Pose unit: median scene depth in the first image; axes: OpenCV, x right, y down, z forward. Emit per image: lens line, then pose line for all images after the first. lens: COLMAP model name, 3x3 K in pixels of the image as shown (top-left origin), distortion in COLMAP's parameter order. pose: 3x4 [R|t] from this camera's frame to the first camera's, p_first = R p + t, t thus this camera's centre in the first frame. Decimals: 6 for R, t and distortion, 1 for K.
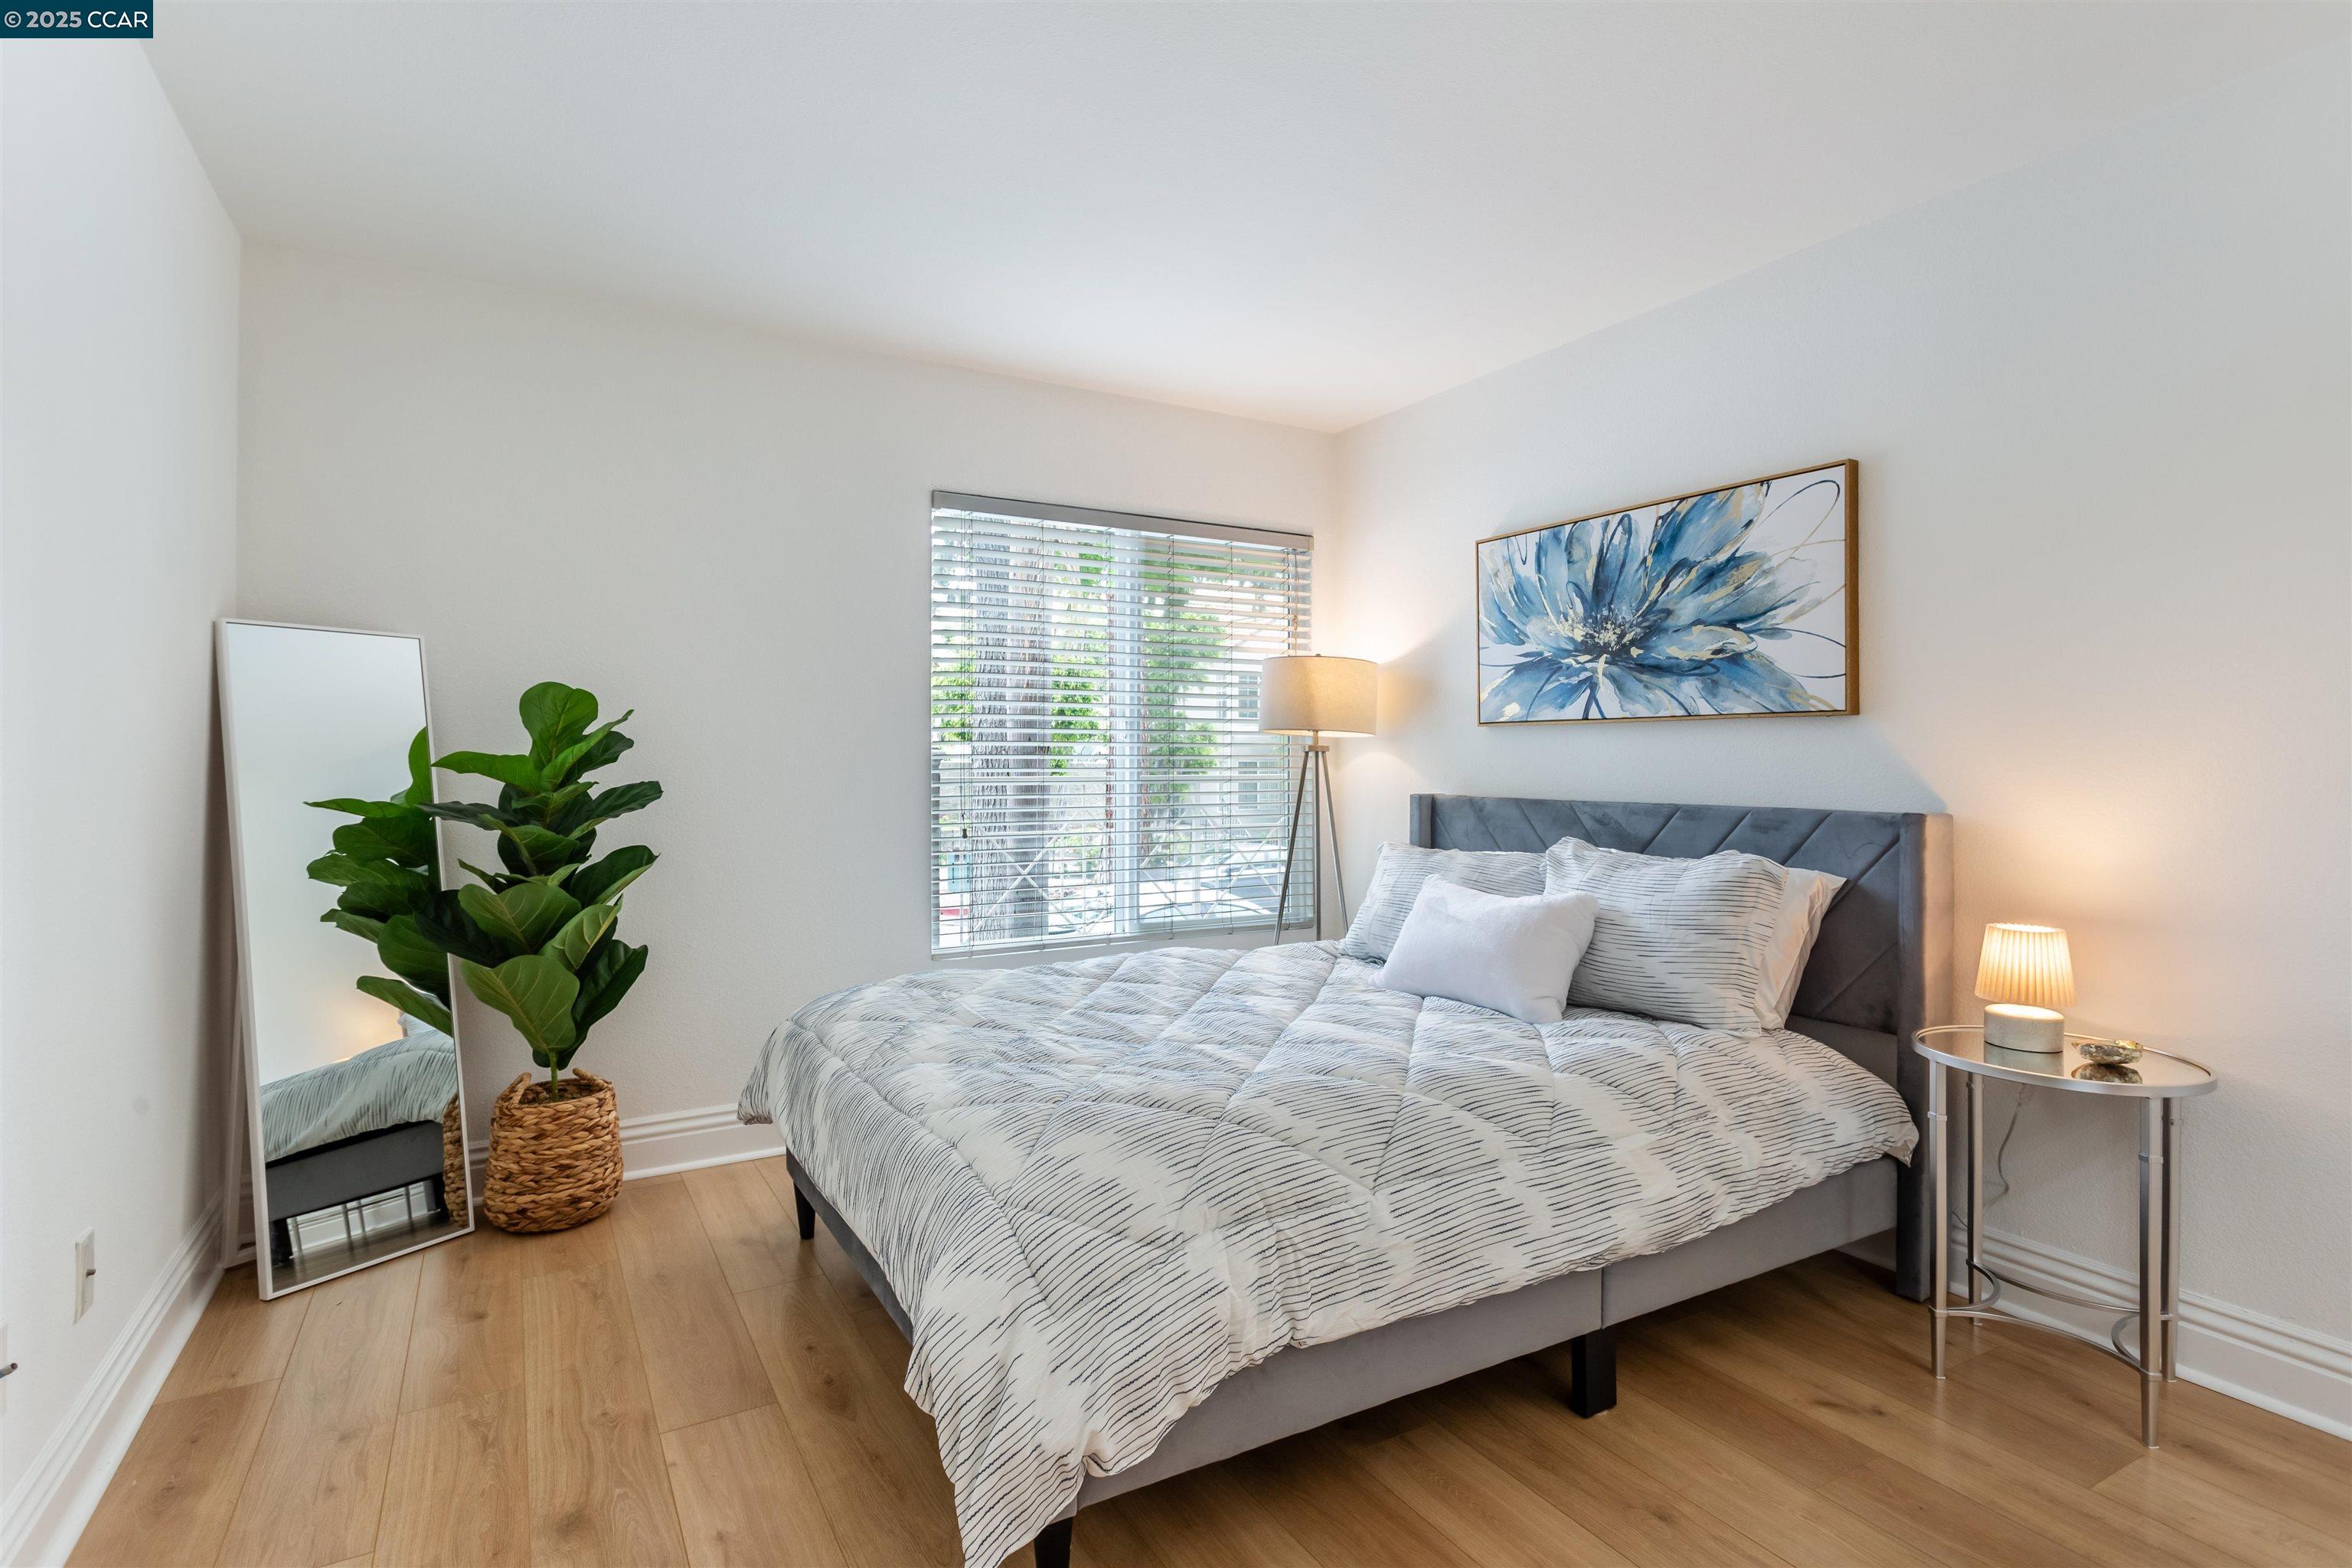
lens RADIAL K [[1155.1, 0, 1181.4], [0, 1155.1, 779.9], [0, 0, 1]] dist [0.001696, 0.001405]
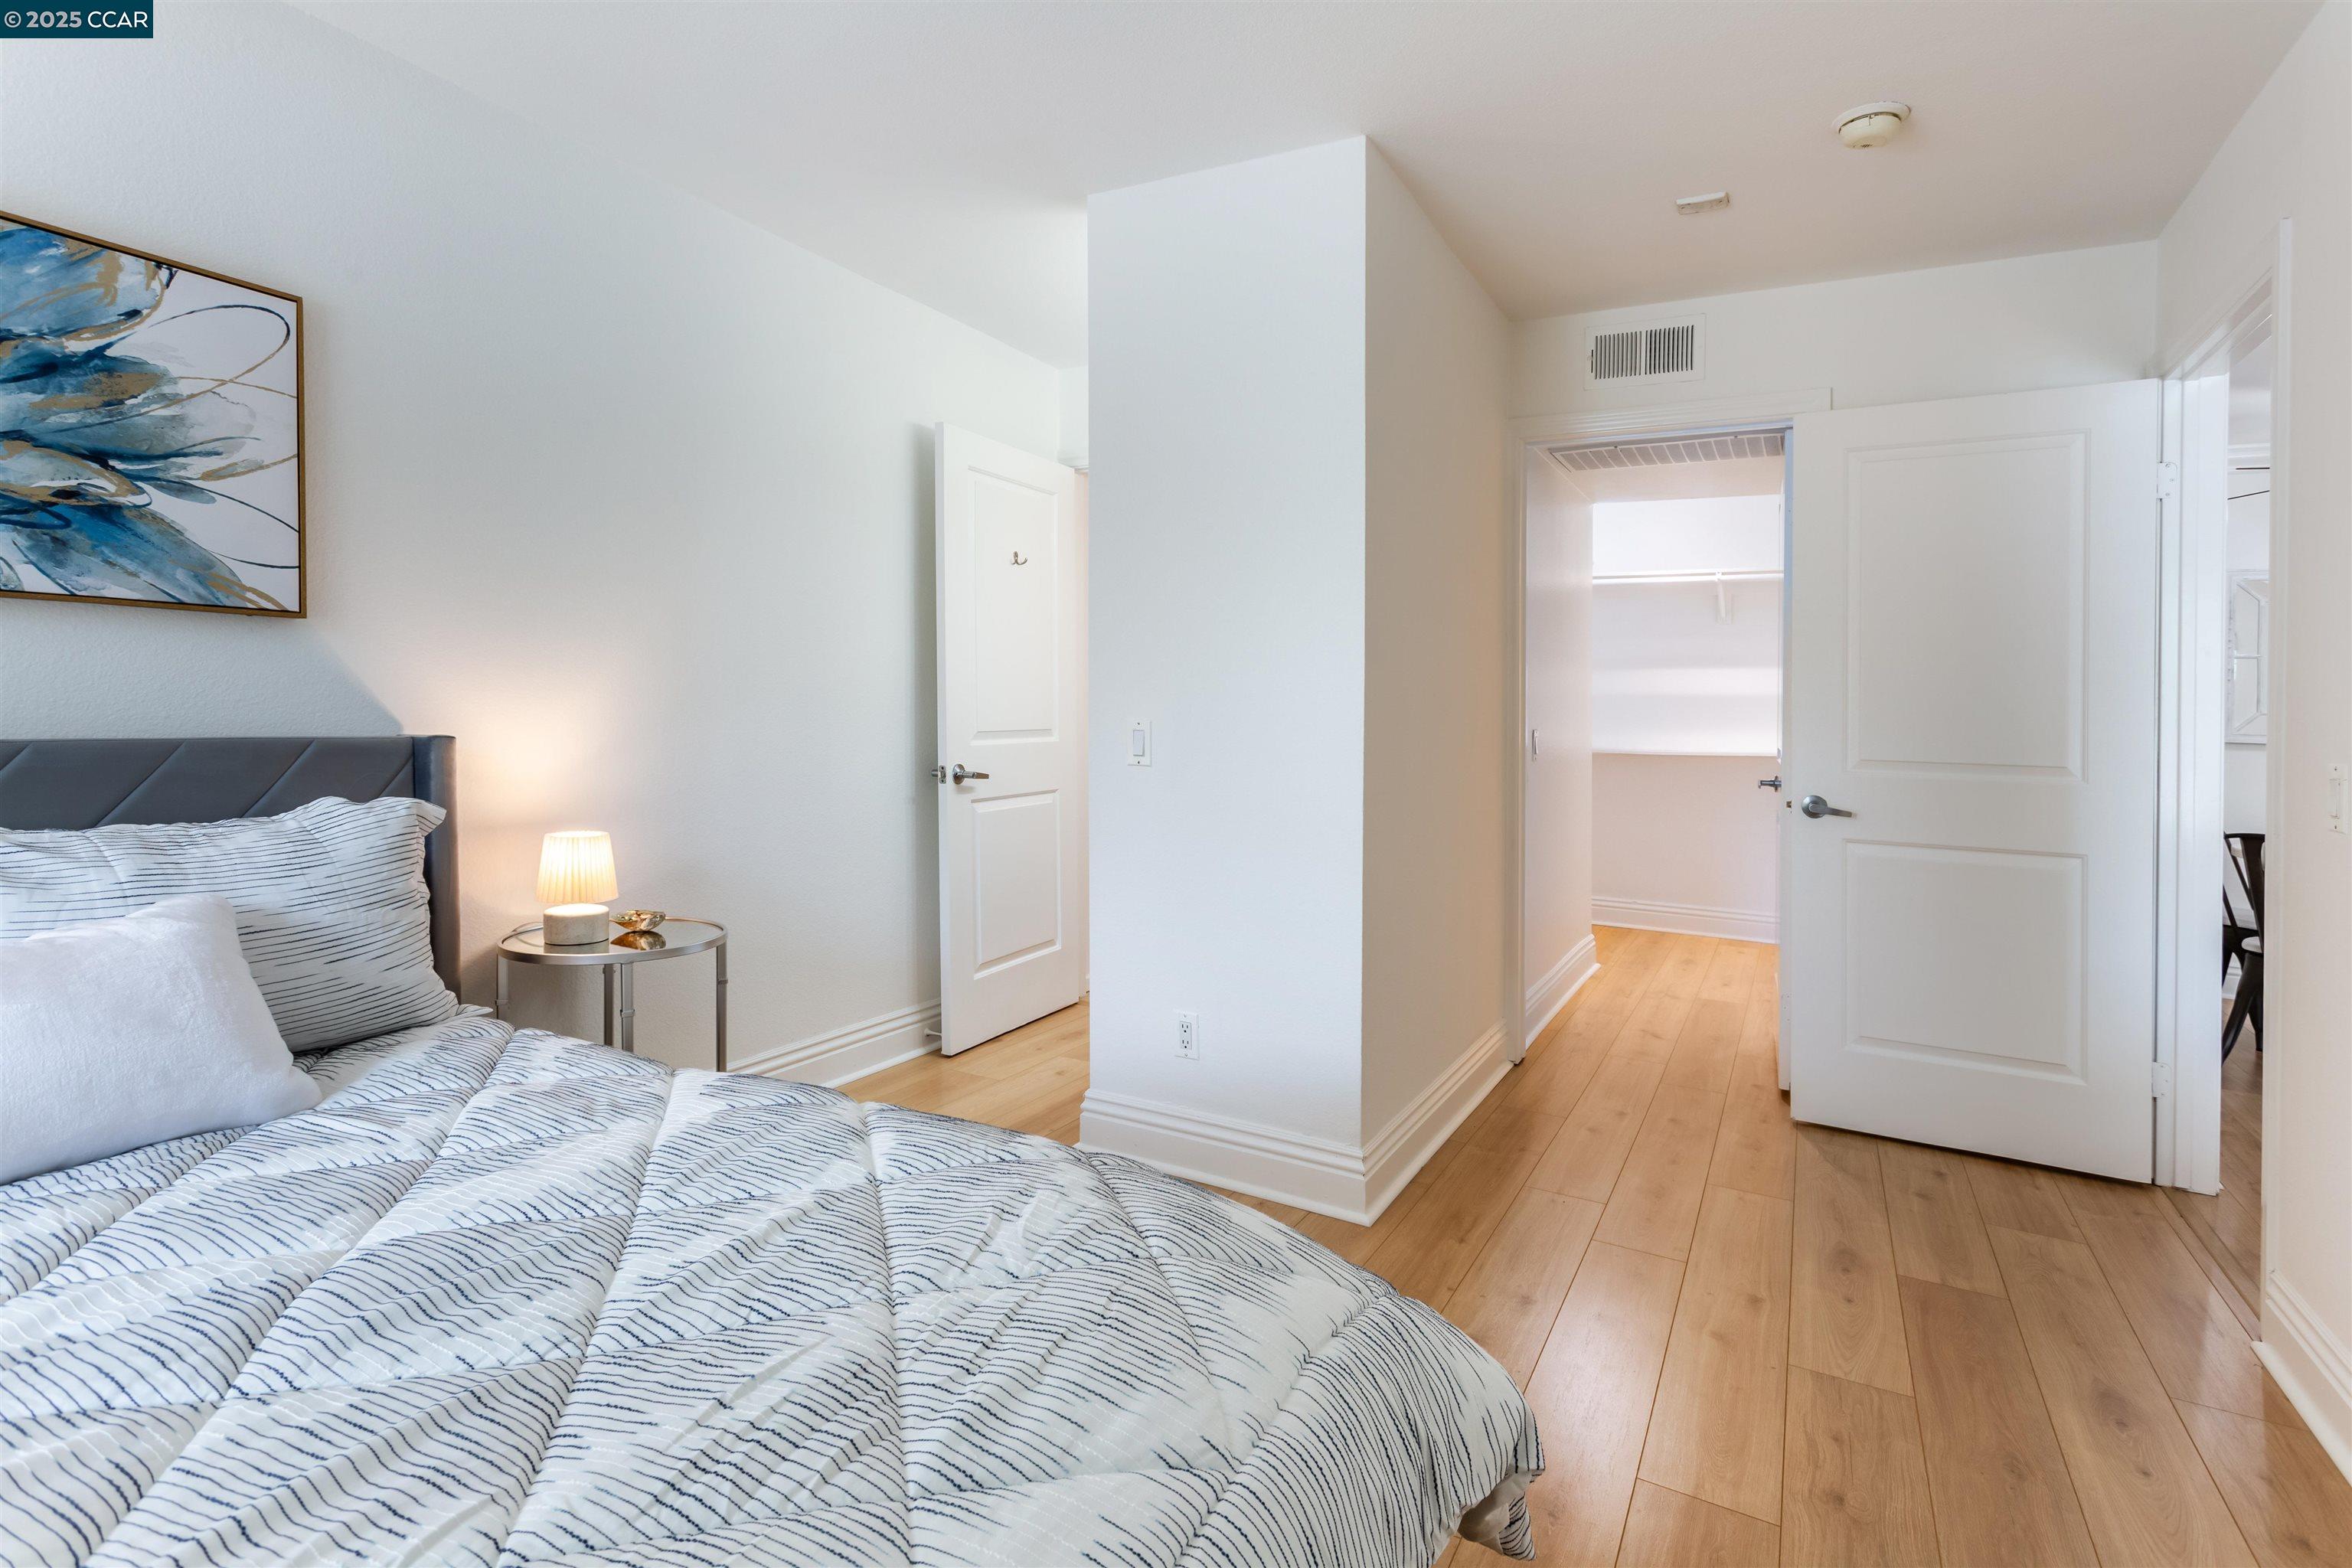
lens RADIAL K [[1155.1, 0, 1204.9], [0, 1155.1, 698.8], [0, 0, 1]] dist [0.001696, 0.001405]
pose [[-0.531921, -0.018683, 0.846588, -0.412744], [-0.016748, 0.999793, 0.011541, -0.018321], [-0.846628, -0.008040, -0.532124, 0.840298]]
